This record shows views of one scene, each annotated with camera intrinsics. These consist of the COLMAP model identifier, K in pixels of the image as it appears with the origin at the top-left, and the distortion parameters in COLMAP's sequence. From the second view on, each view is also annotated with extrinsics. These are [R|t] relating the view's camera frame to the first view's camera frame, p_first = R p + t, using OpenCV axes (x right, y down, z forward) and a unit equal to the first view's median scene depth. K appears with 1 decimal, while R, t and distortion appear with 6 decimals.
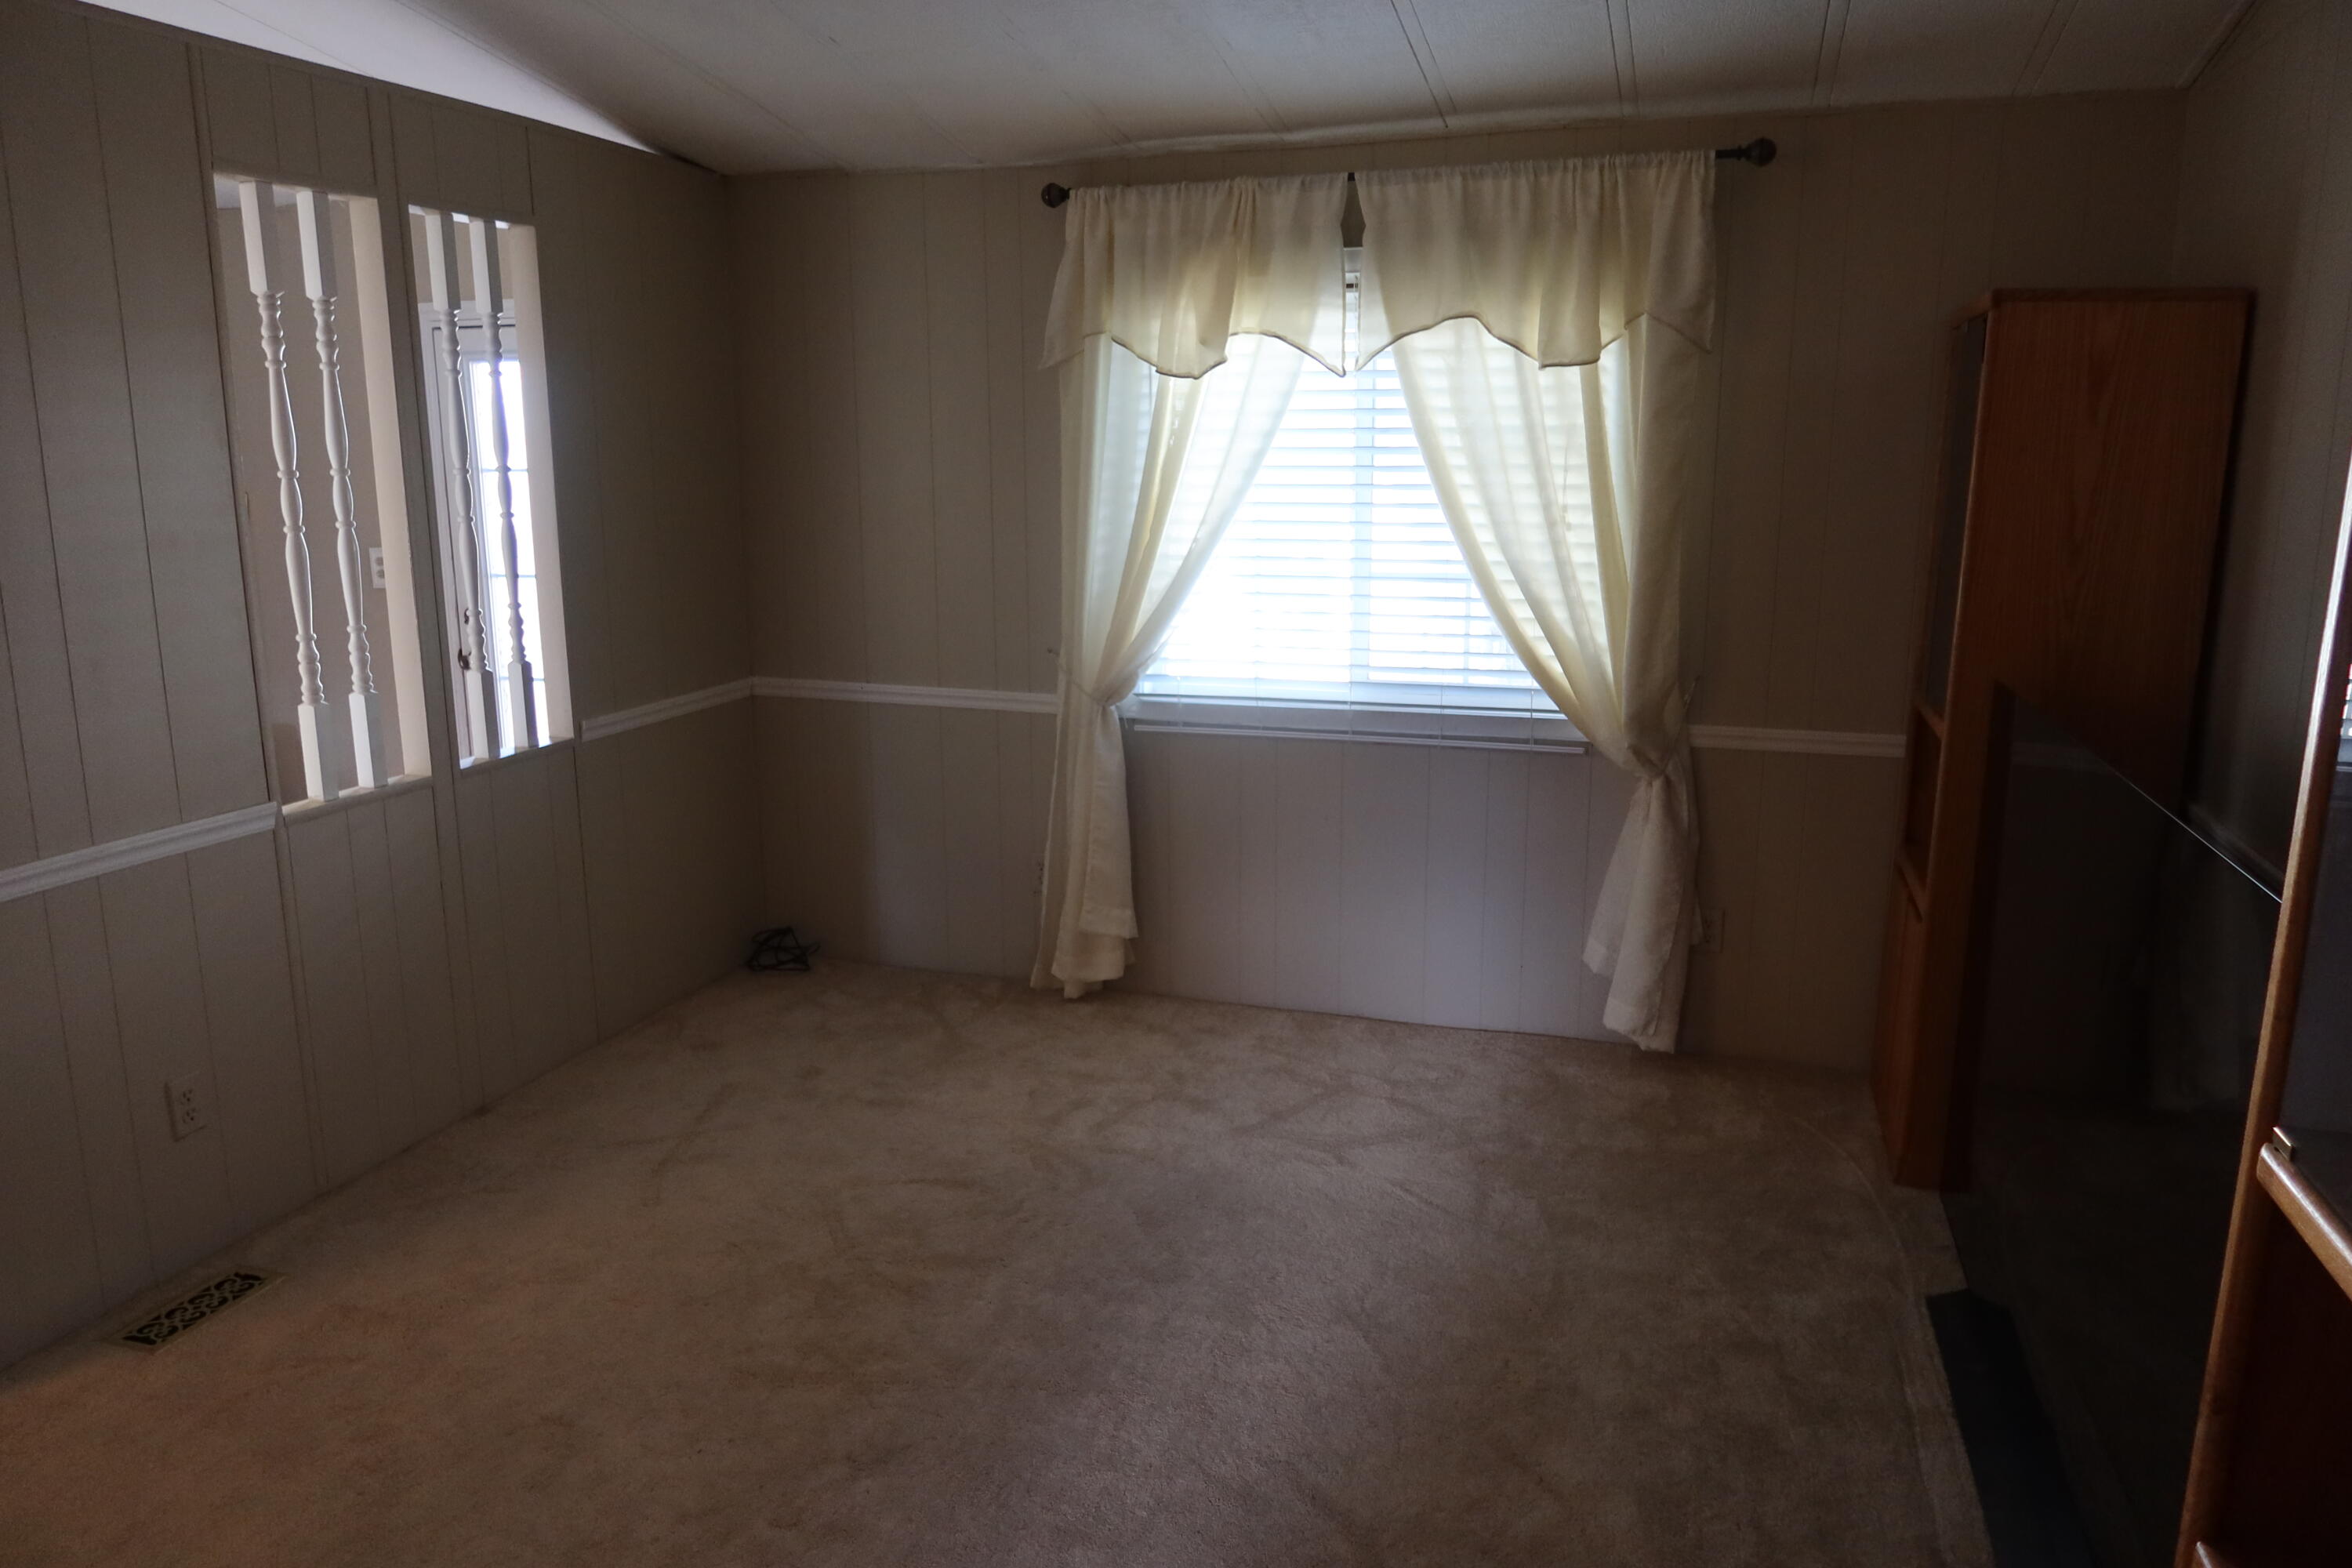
lens RADIAL K [[1599.1, 0, 1171.8], [0, 1599.1, 768.8], [0, 0, 1]] dist [-0.028451, 0.003271]
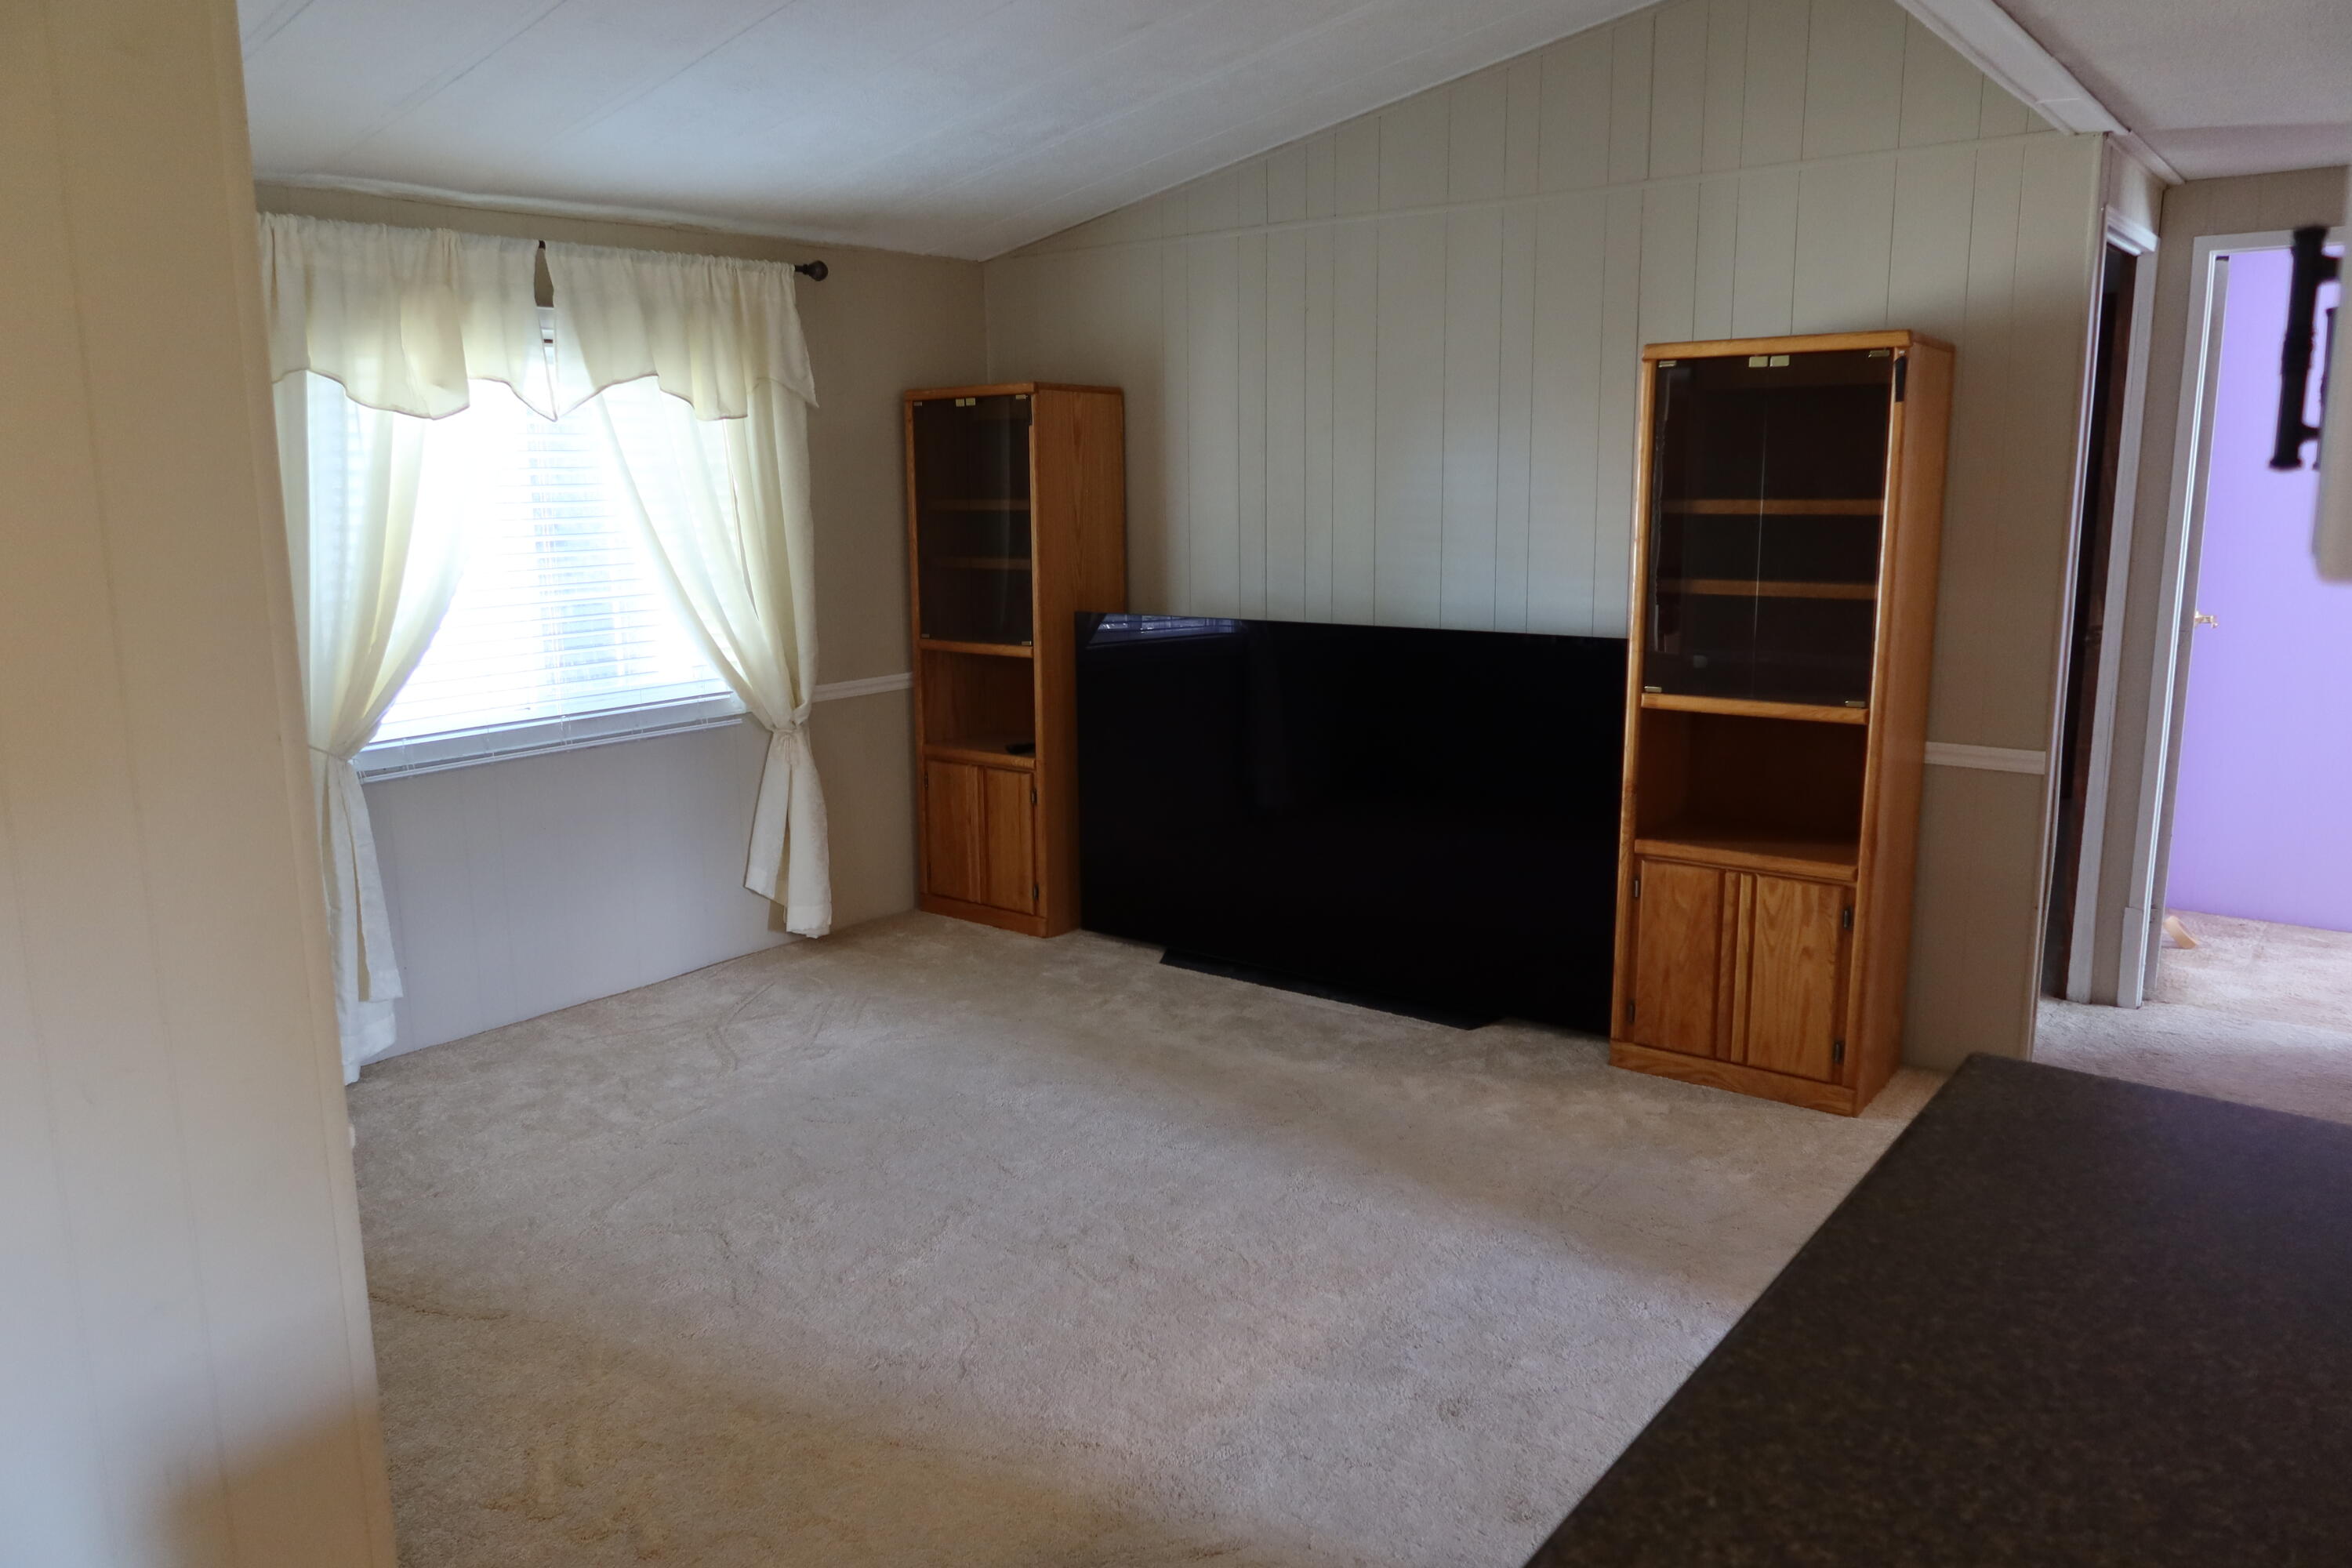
lens RADIAL K [[1599.1, 0, 1171.8], [0, 1599.1, 768.8], [0, 0, 1]] dist [-0.028451, 0.003271]
pose [[0.351339, -0.171679, 0.920374, -0.822816], [0.199833, 0.974142, 0.105425, -0.040959], [-0.914674, 0.146881, 0.376561, 0.226740]]
